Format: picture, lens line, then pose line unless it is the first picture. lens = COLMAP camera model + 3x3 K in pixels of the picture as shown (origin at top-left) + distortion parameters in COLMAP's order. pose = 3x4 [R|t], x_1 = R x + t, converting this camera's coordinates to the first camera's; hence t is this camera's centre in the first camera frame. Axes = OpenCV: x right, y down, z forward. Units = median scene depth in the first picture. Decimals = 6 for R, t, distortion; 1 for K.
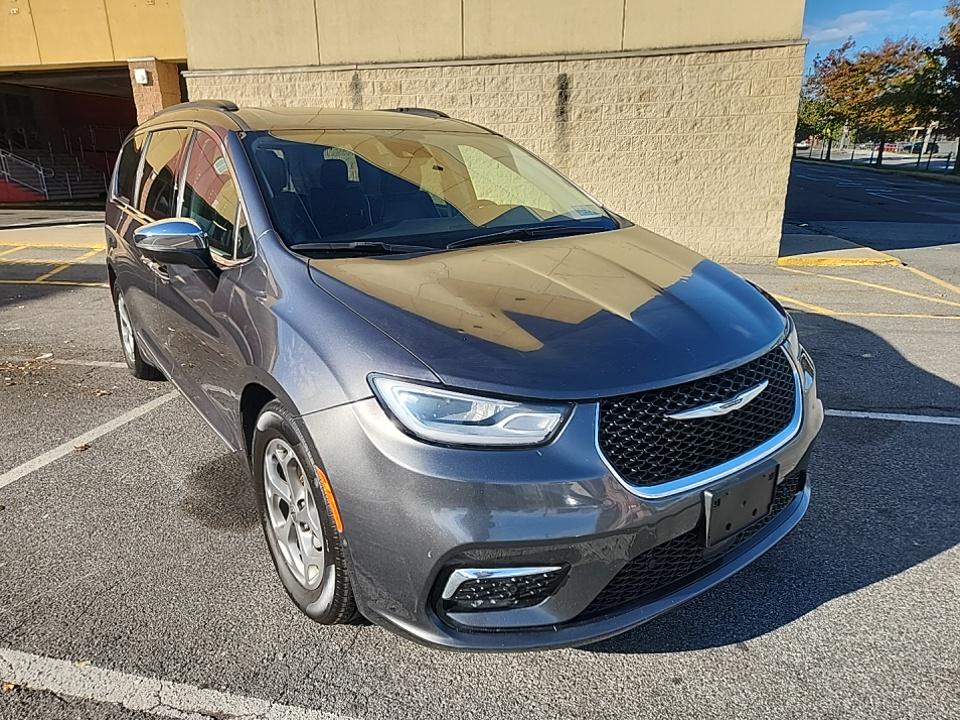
lens RADIAL K [[642.4, 0, 475.8], [0, 642.4, 368.4], [0, 0, 1]] dist [0.054700, -0.034666]
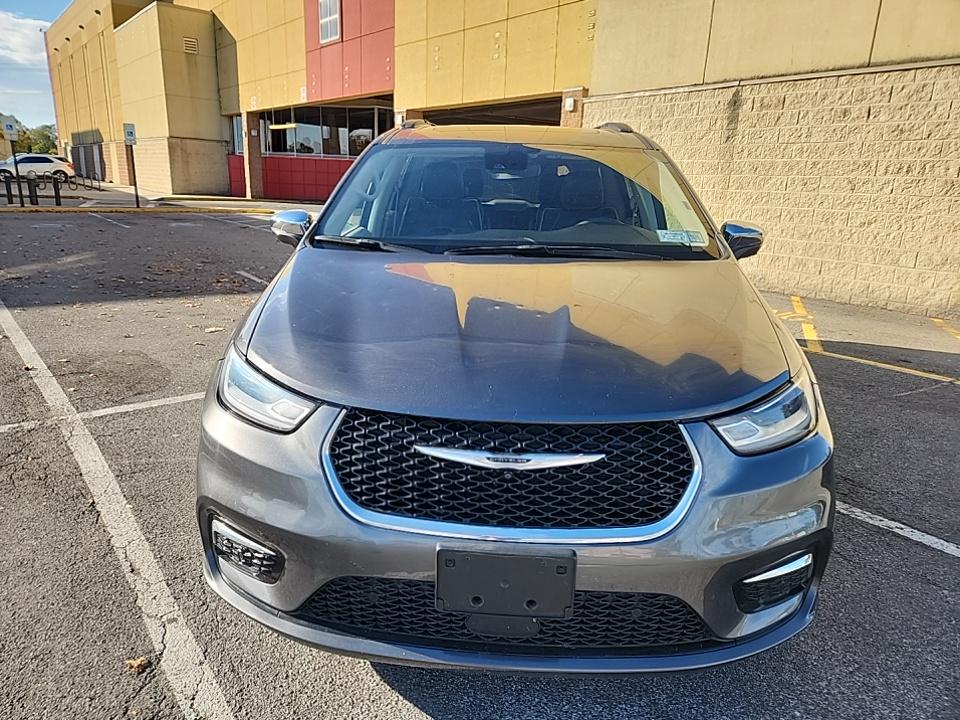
lens RADIAL K [[642.4, 0, 461.2], [0, 642.4, 359.1], [0, 0, 1]] dist [0.054700, -0.034666]
pose [[0.774042, 0.202388, -0.599915, 0.158786], [-0.227606, 0.973137, 0.034629, -0.017075], [0.590808, 0.109740, 0.799314, 0.053983]]
